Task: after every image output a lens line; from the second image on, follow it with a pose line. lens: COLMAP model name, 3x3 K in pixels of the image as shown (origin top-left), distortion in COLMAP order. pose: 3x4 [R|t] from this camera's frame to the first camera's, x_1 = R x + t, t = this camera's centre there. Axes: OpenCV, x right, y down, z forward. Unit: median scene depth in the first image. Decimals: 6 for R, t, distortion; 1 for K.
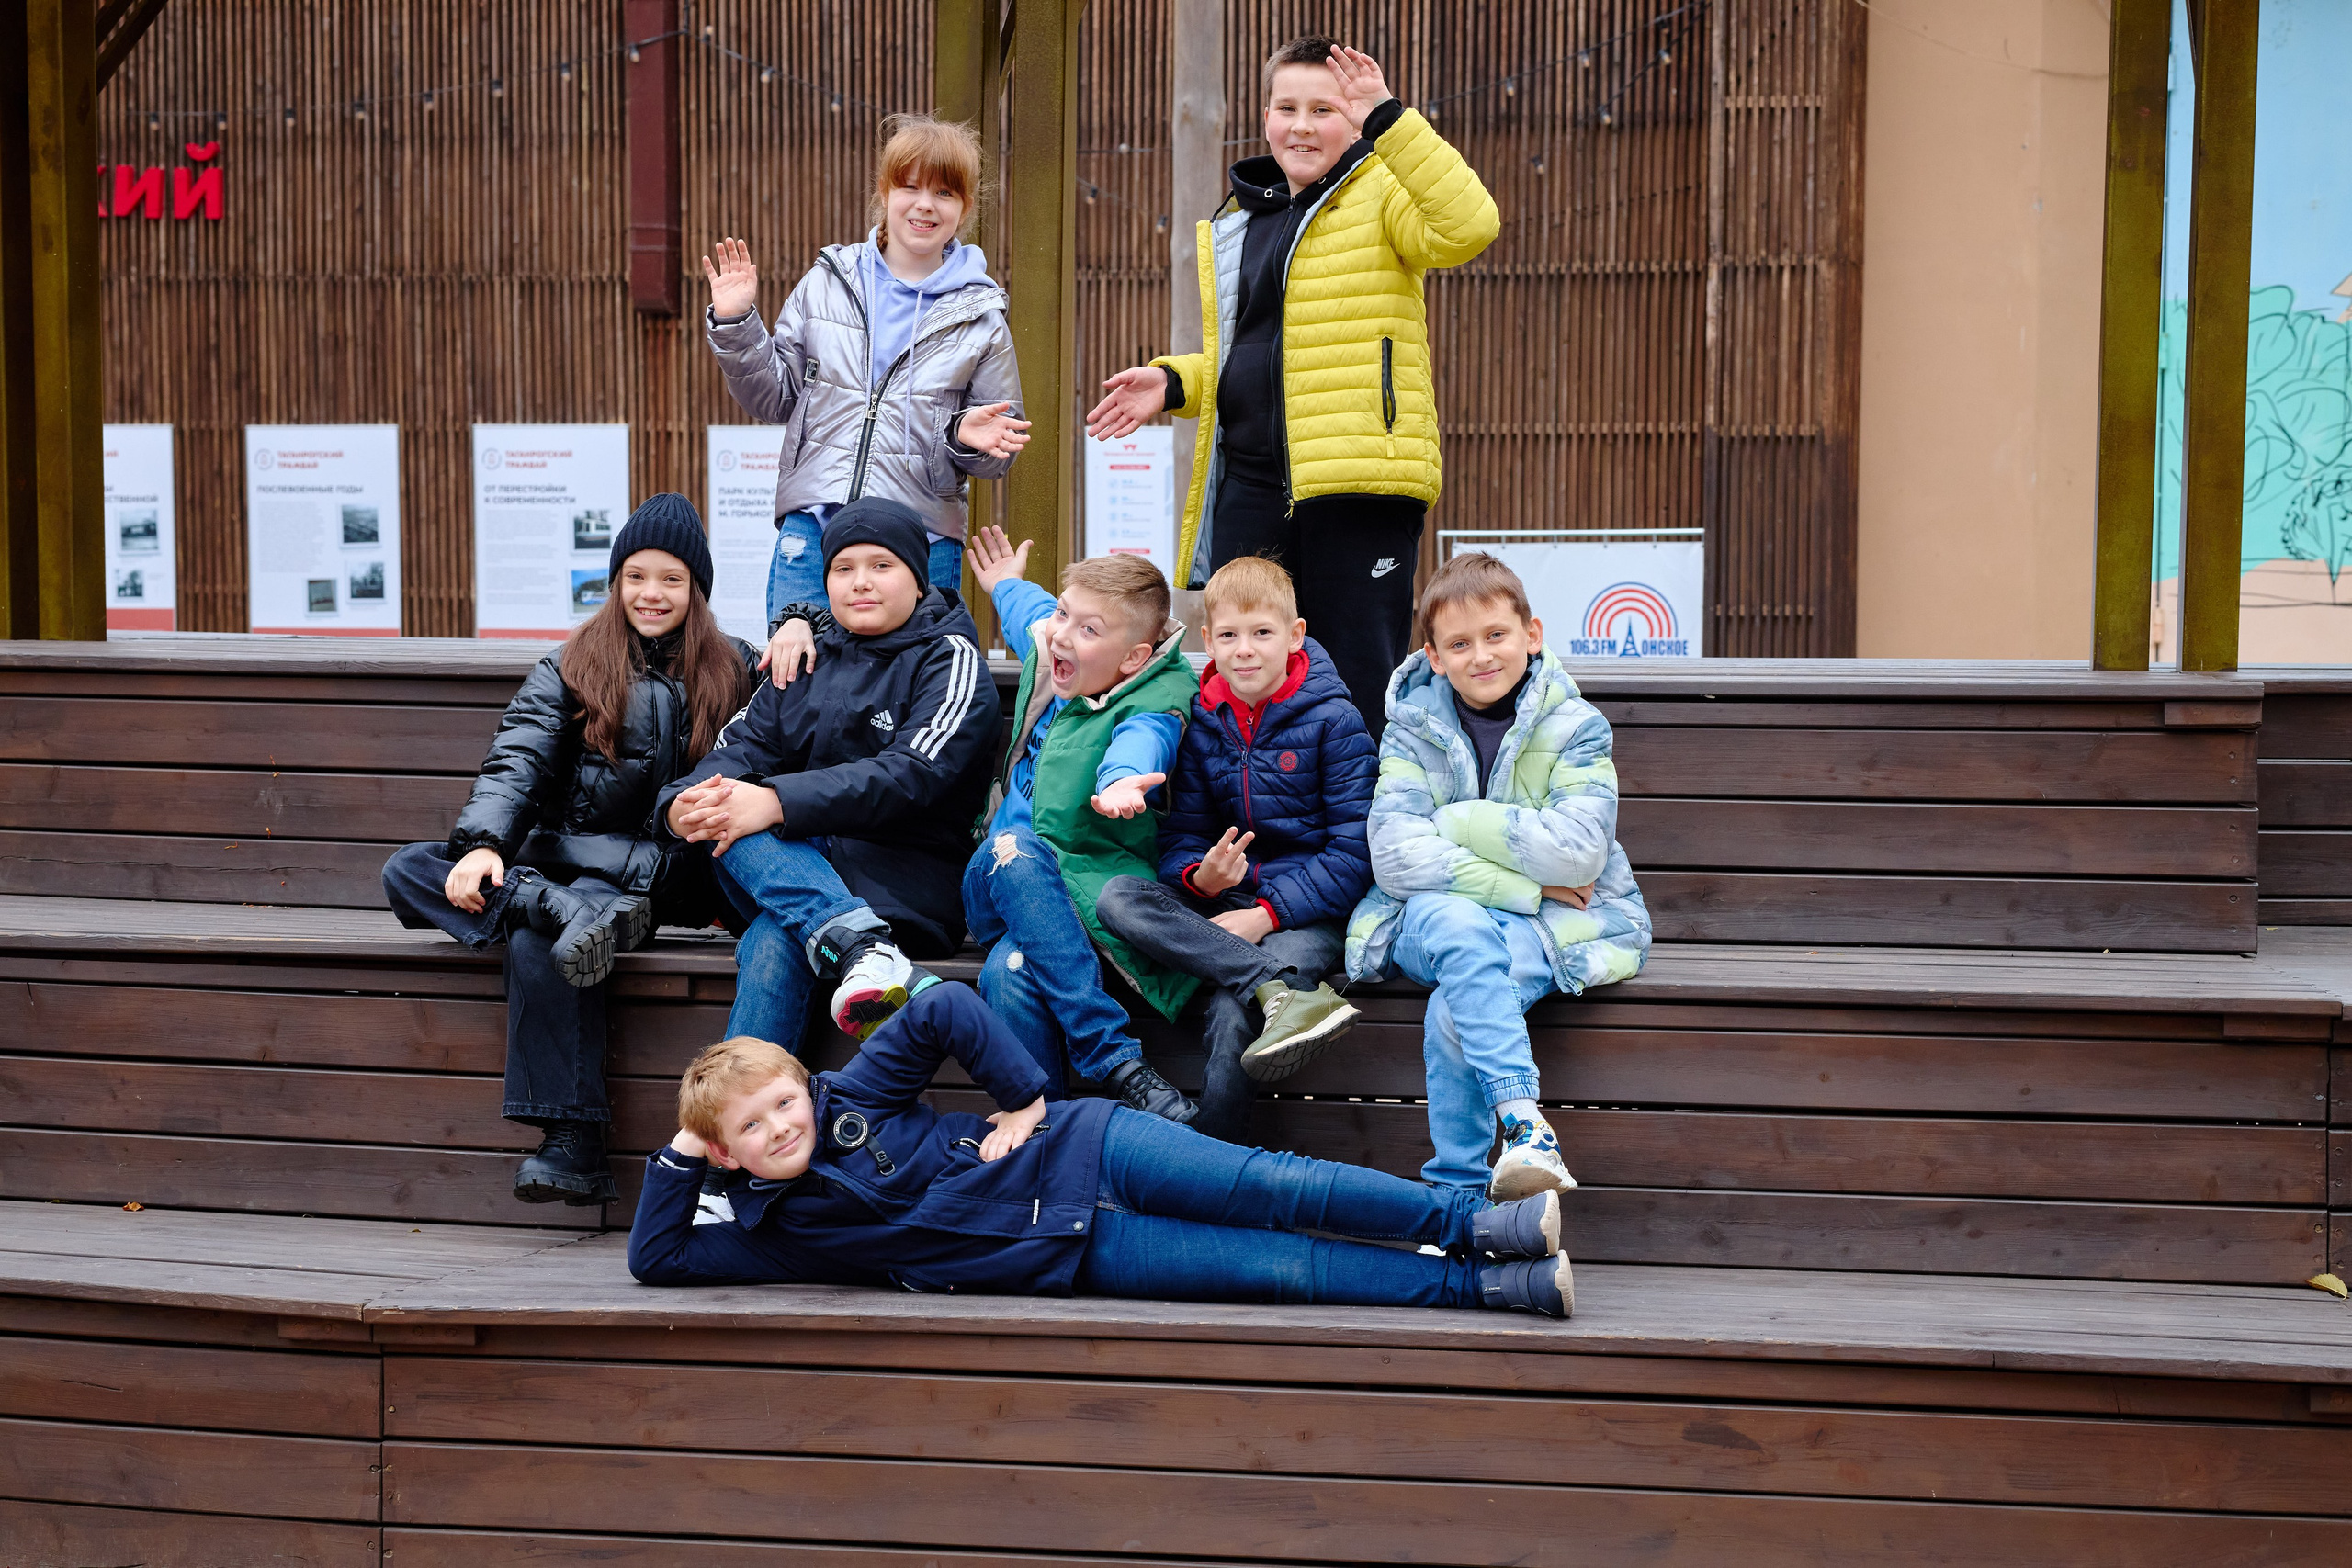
lens RADIAL K [[5861.5, 0, 1176.1], [0, 5861.5, 717.7], [0, 0, 1]] dist [0.503362, -0.101706]
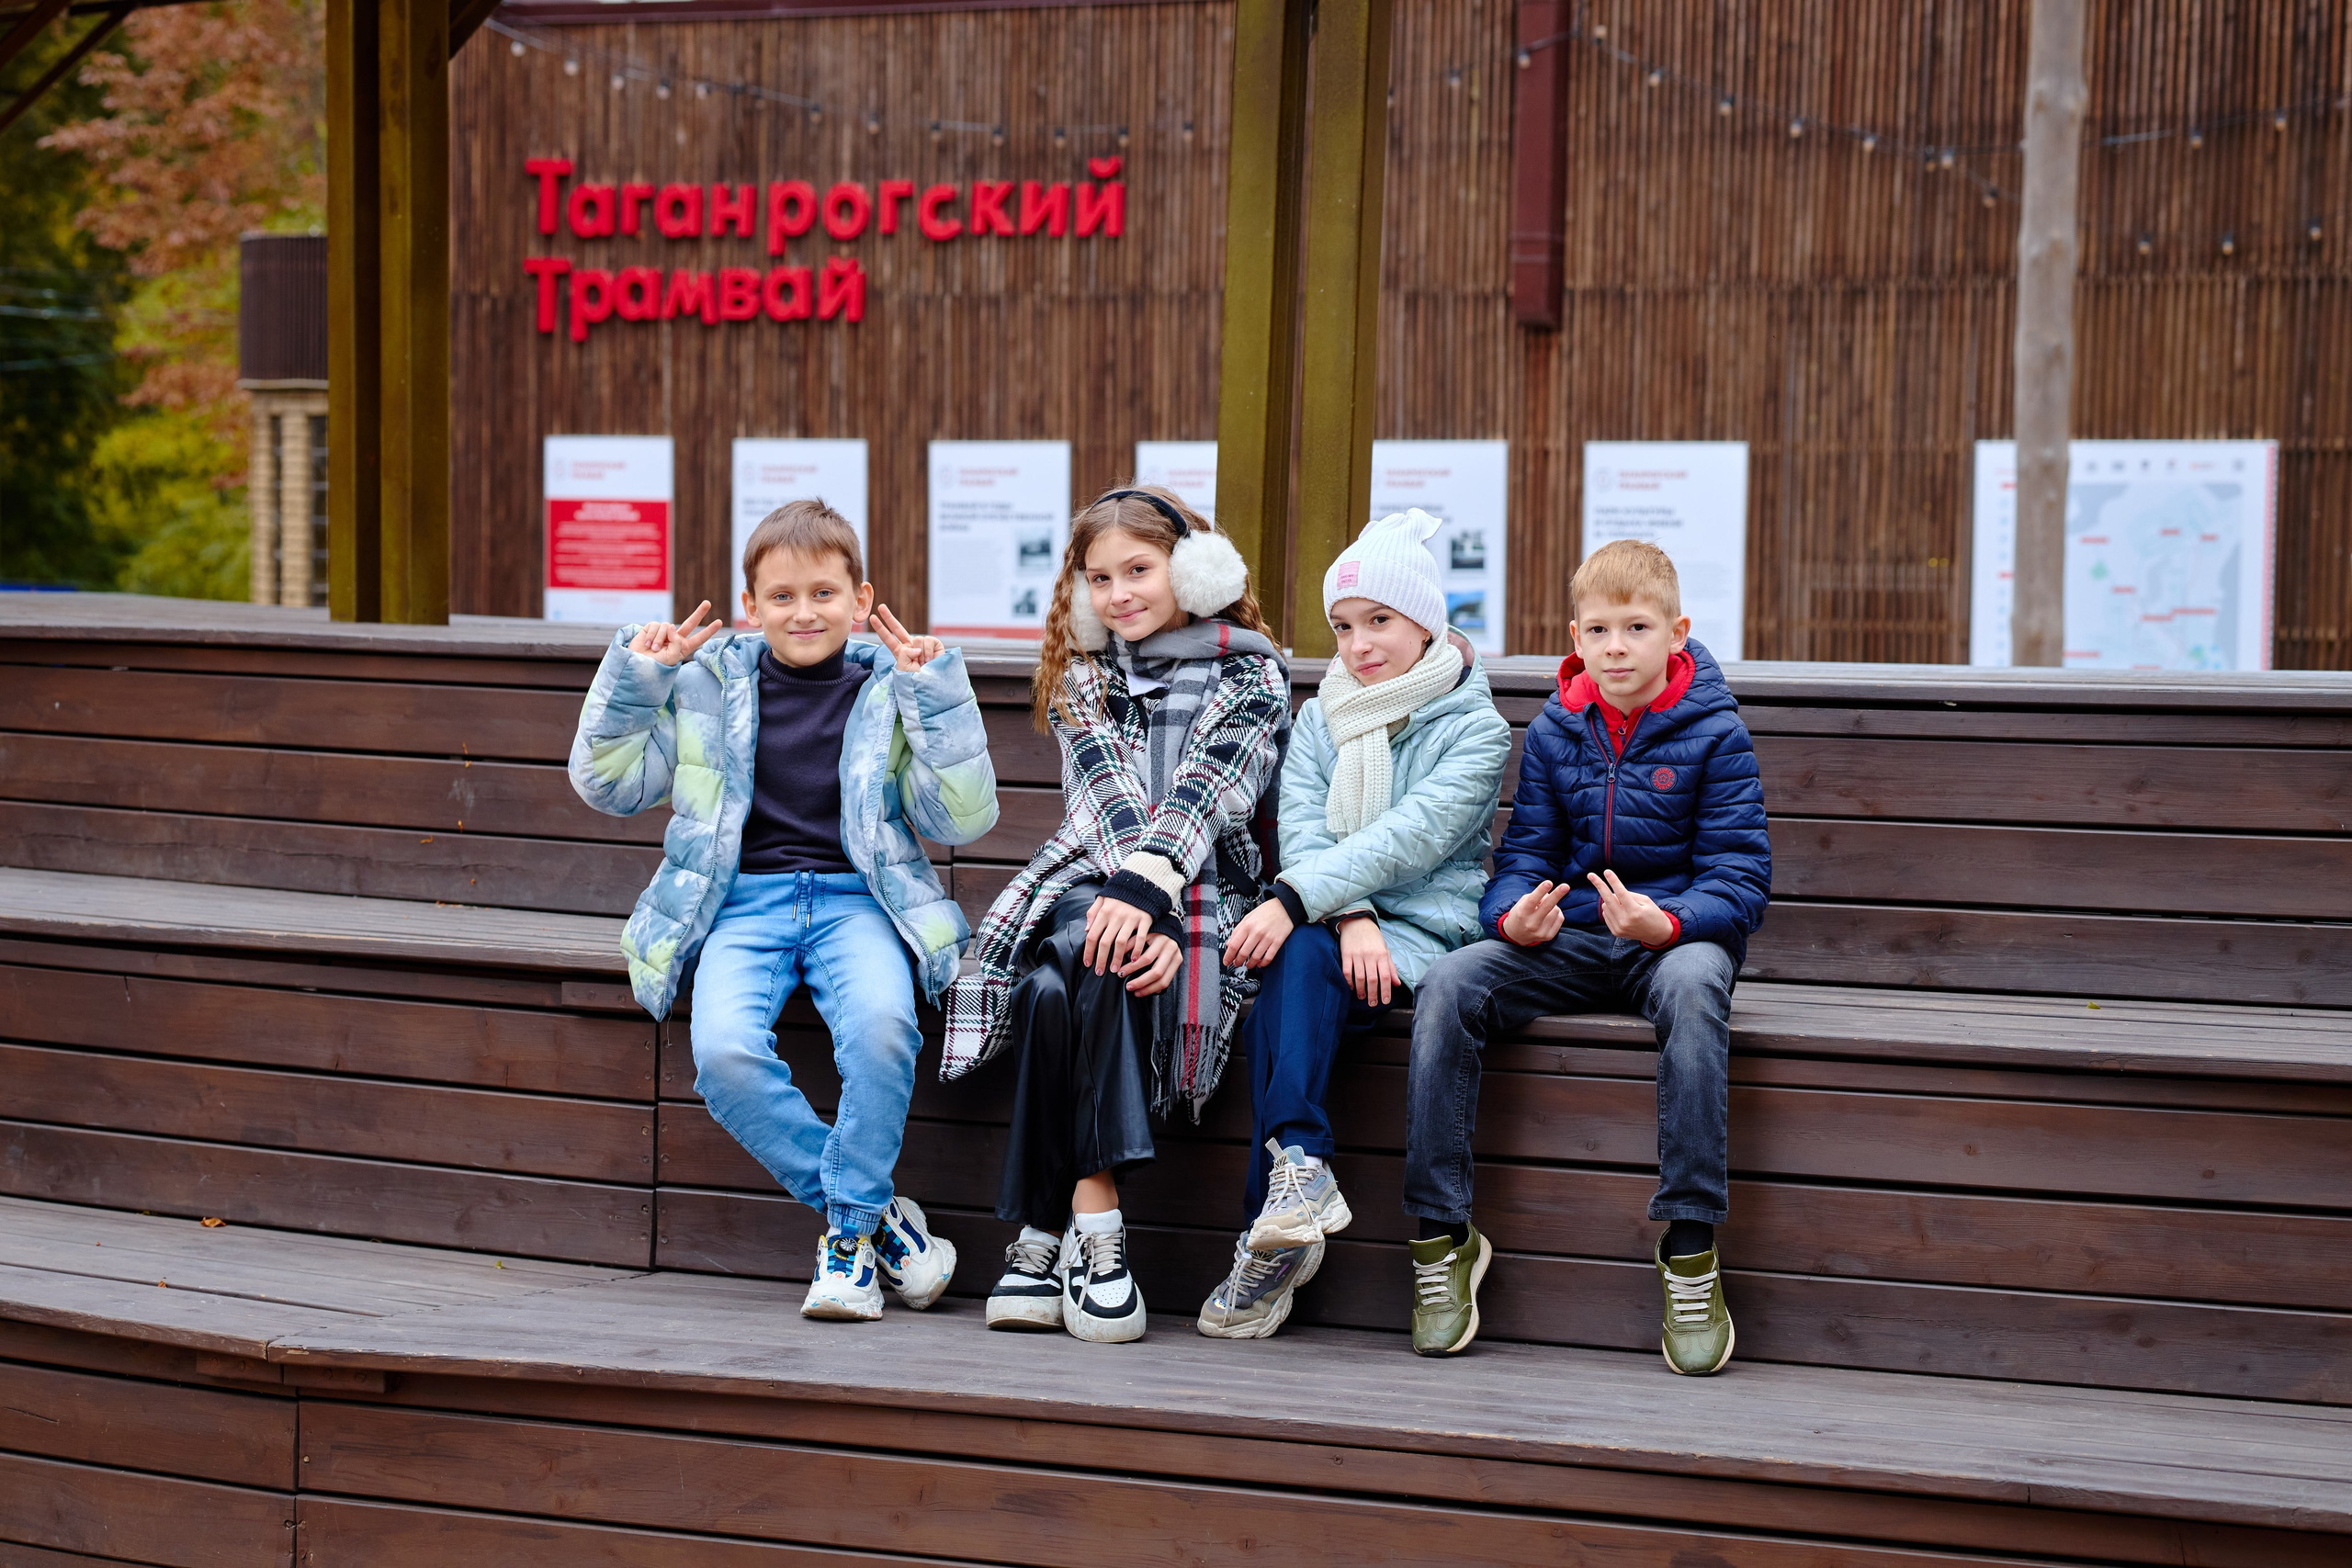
lens RADIAL K [[5740.2, 0, 1176.1], [0, 5740.2, 841.9], [0, 0, 1]] dist [0.363013, -0.069671]
pose [[0.973357, 0.023491, -0.228088, 0.161948], [-0.020489, 0.999670, 0.015523, 0.005490], [0.228377, -0.010437, 0.973517, 0.146891]]
